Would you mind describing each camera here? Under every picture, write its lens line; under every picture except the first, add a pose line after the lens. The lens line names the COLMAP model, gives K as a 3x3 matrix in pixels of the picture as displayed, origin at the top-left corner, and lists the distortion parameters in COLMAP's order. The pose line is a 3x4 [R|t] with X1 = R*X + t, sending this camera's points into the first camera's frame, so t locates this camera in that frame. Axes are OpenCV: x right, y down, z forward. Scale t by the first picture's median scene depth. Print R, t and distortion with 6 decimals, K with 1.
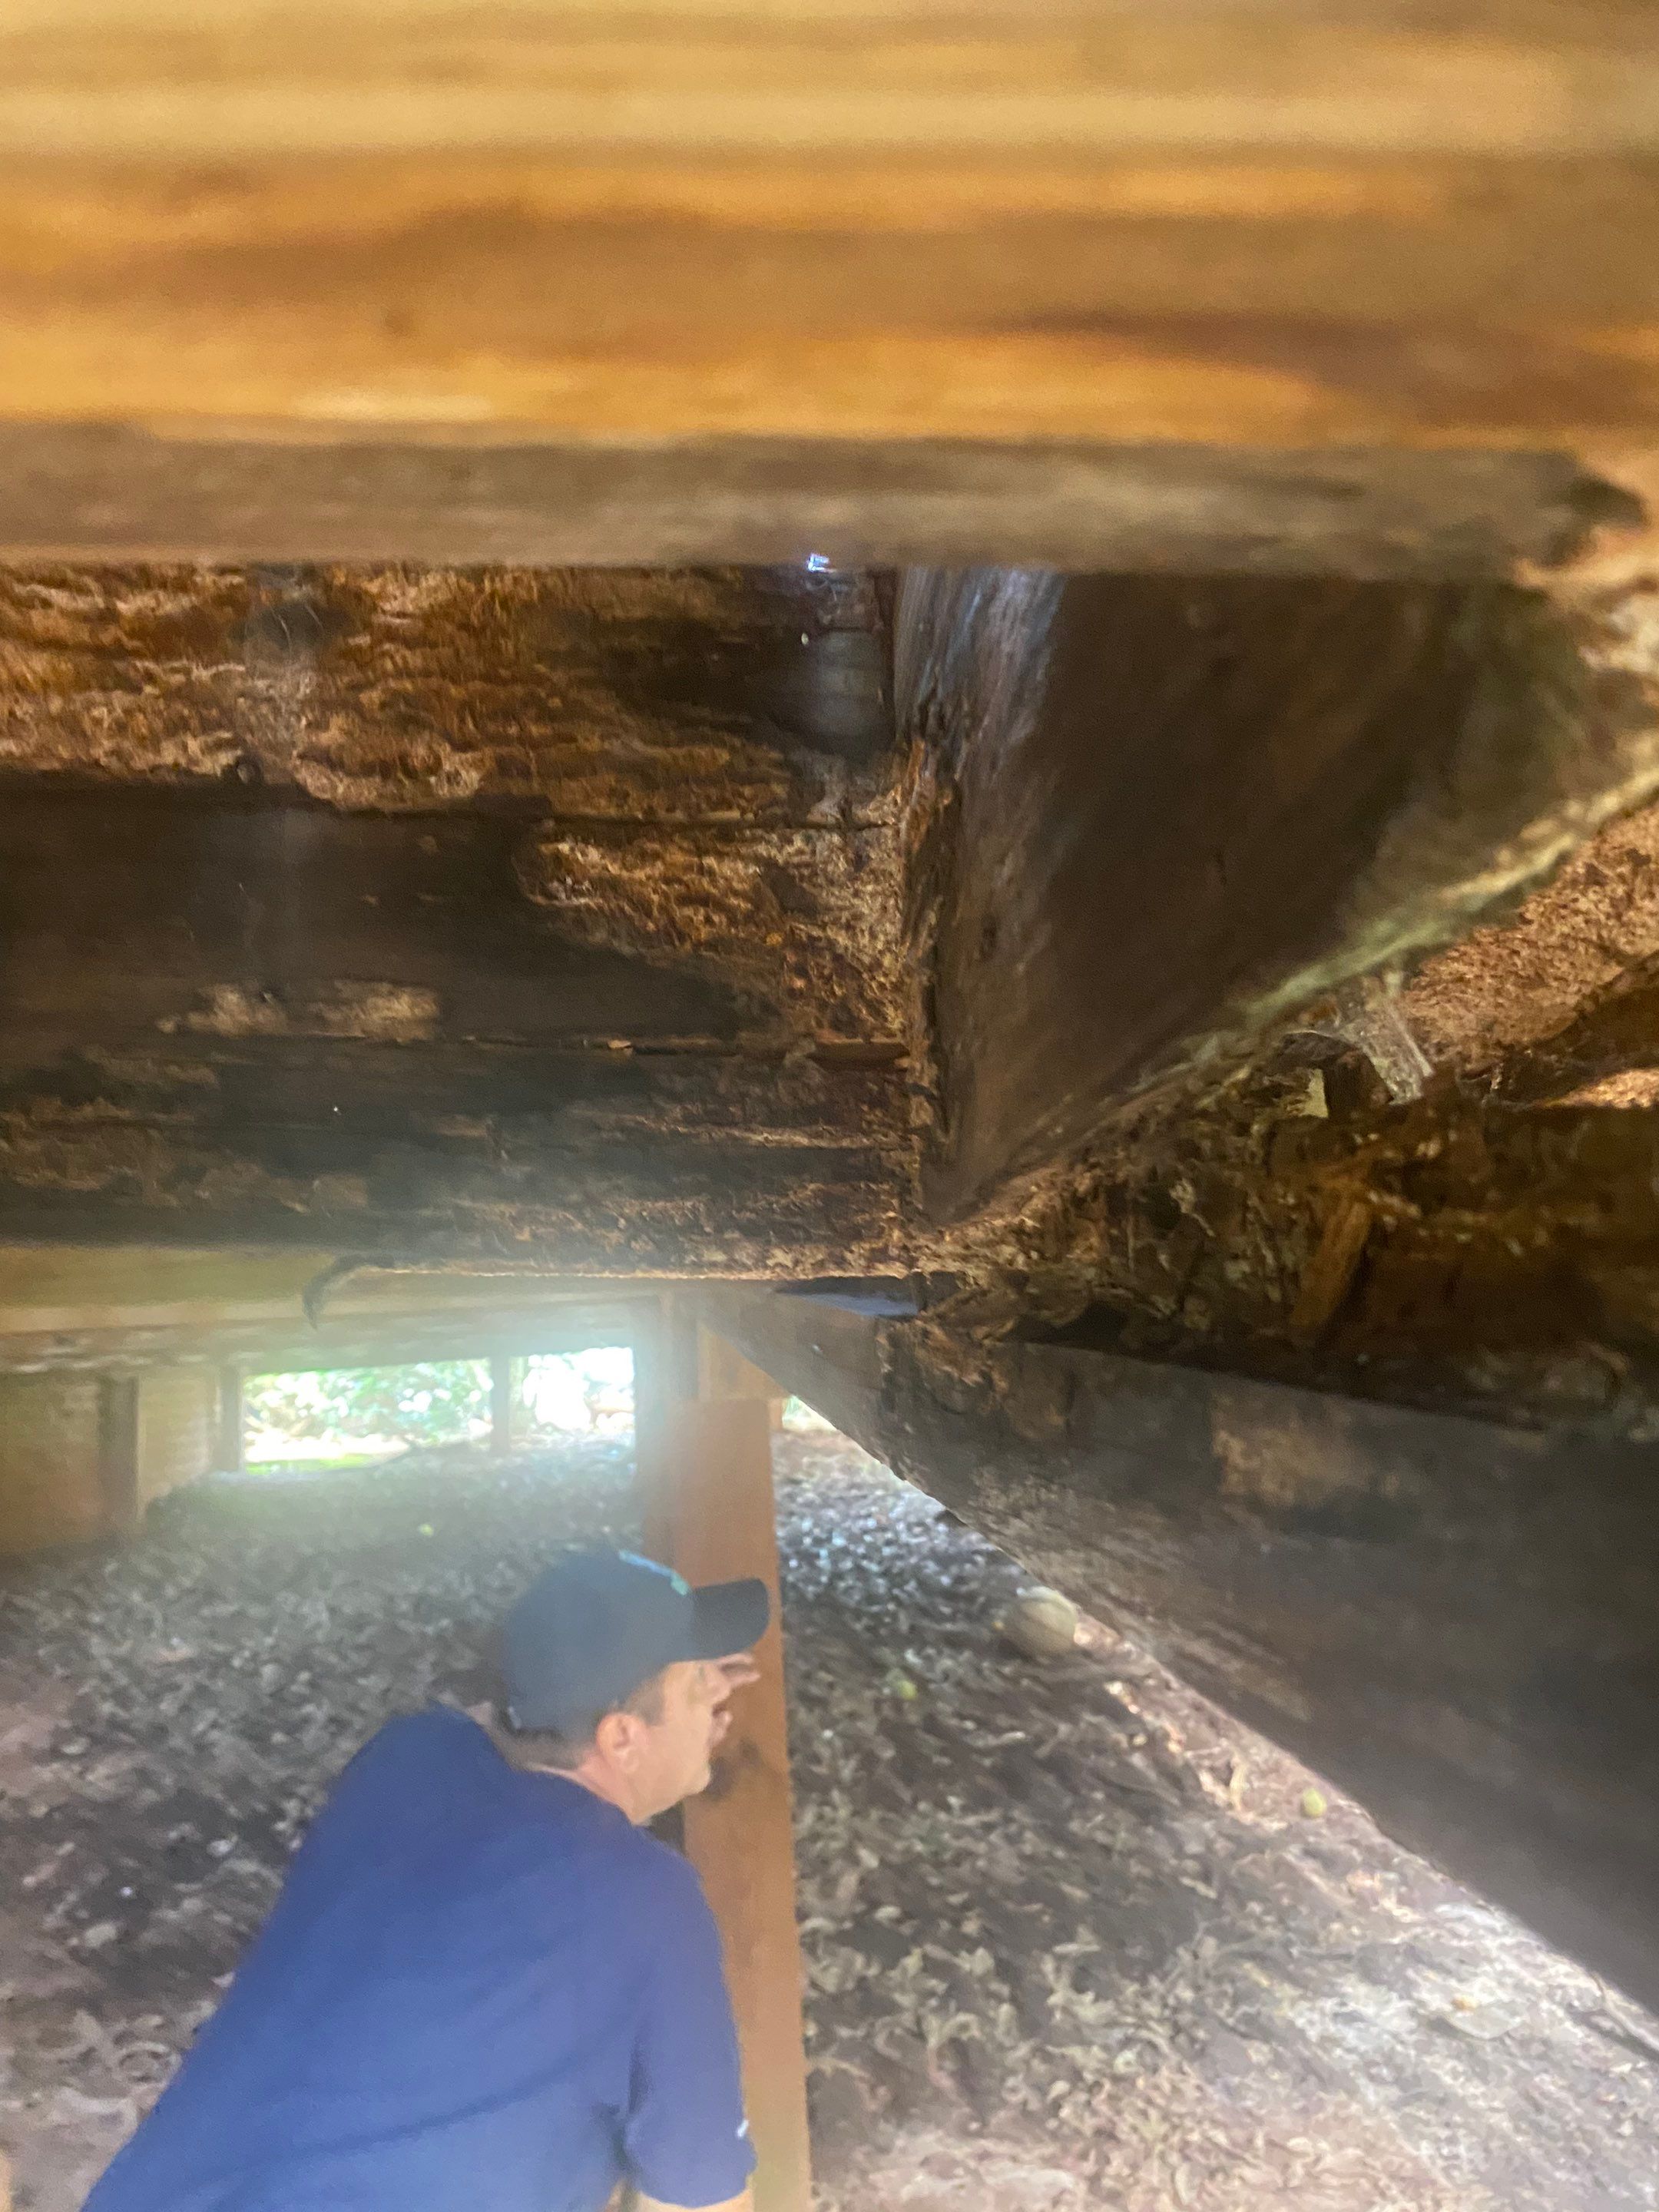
lens RADIAL K [[1574.7, 0, 854.9], [0, 1574.7, 1122.6], [0, 0, 1]] dist [0.039571, -0.047726]
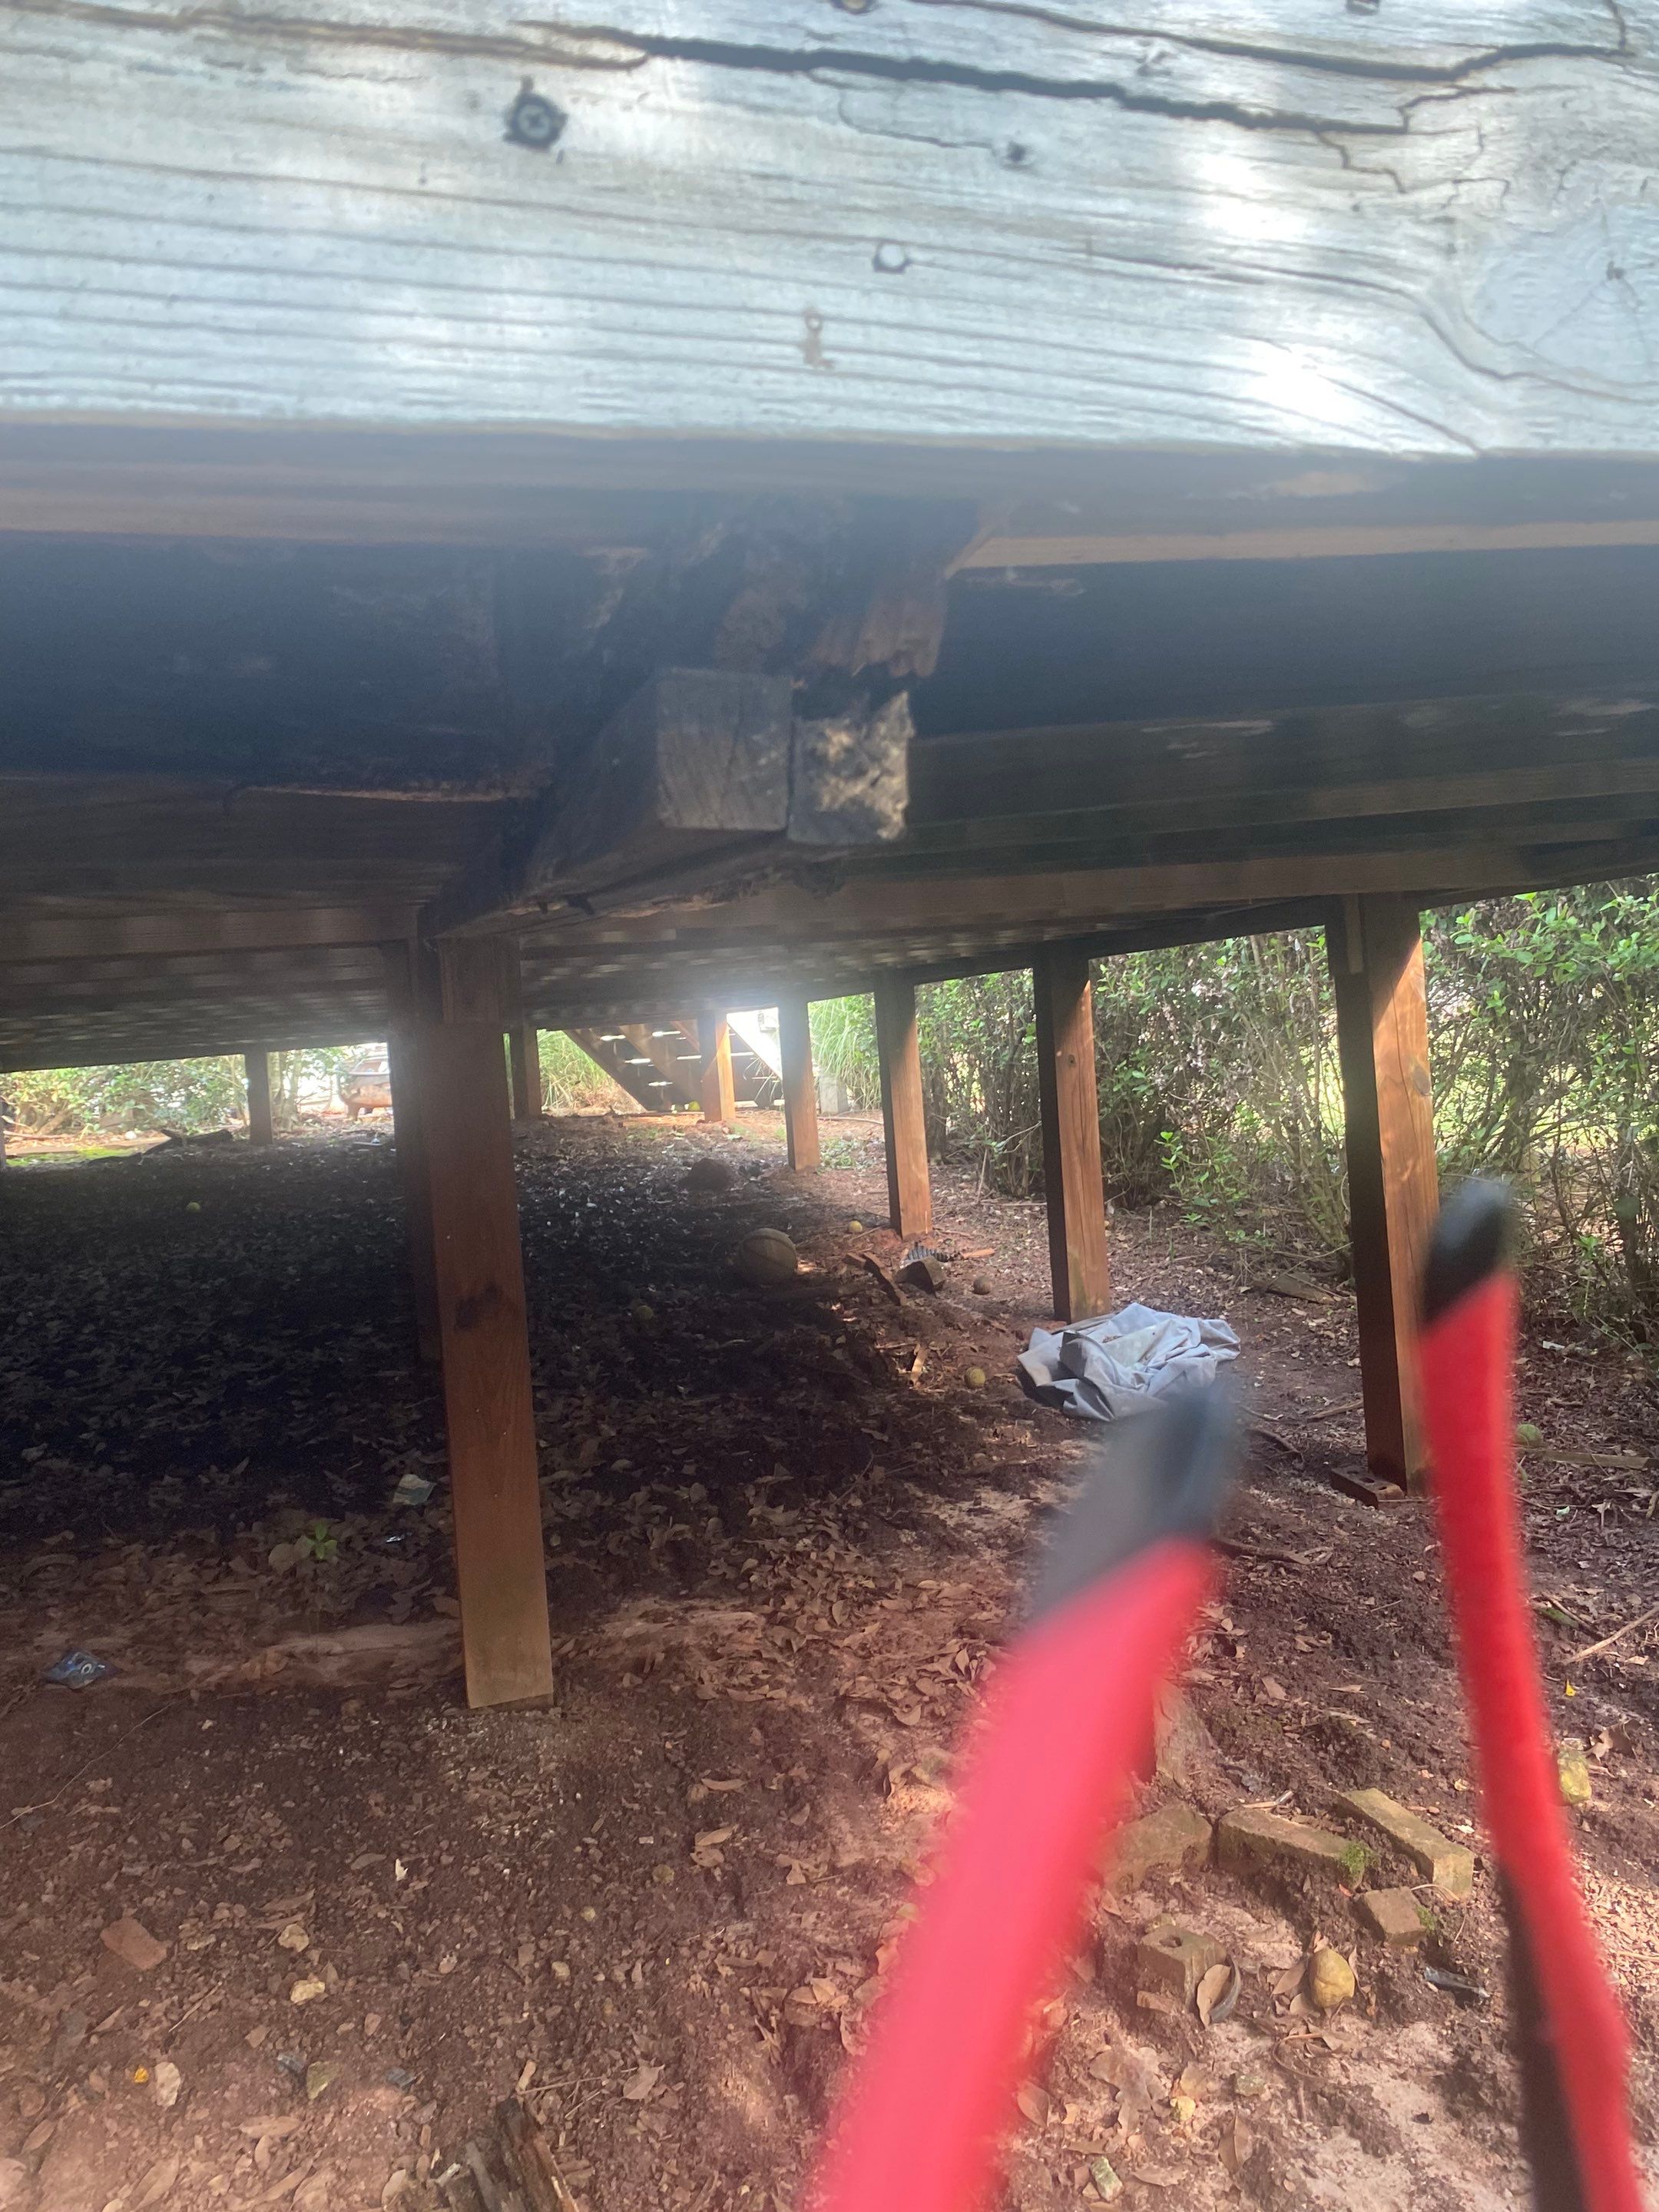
lens RADIAL K [[1648.5, 0, 829.5], [0, 1648.5, 1106.0], [0, 0, 1]] dist [0.238832, -0.598440]
pose [[0.993044, -0.016782, 0.116541, 0.038188], [-0.001352, 0.988101, 0.153803, 0.031078], [-0.117735, -0.152891, 0.981205, -0.267308]]
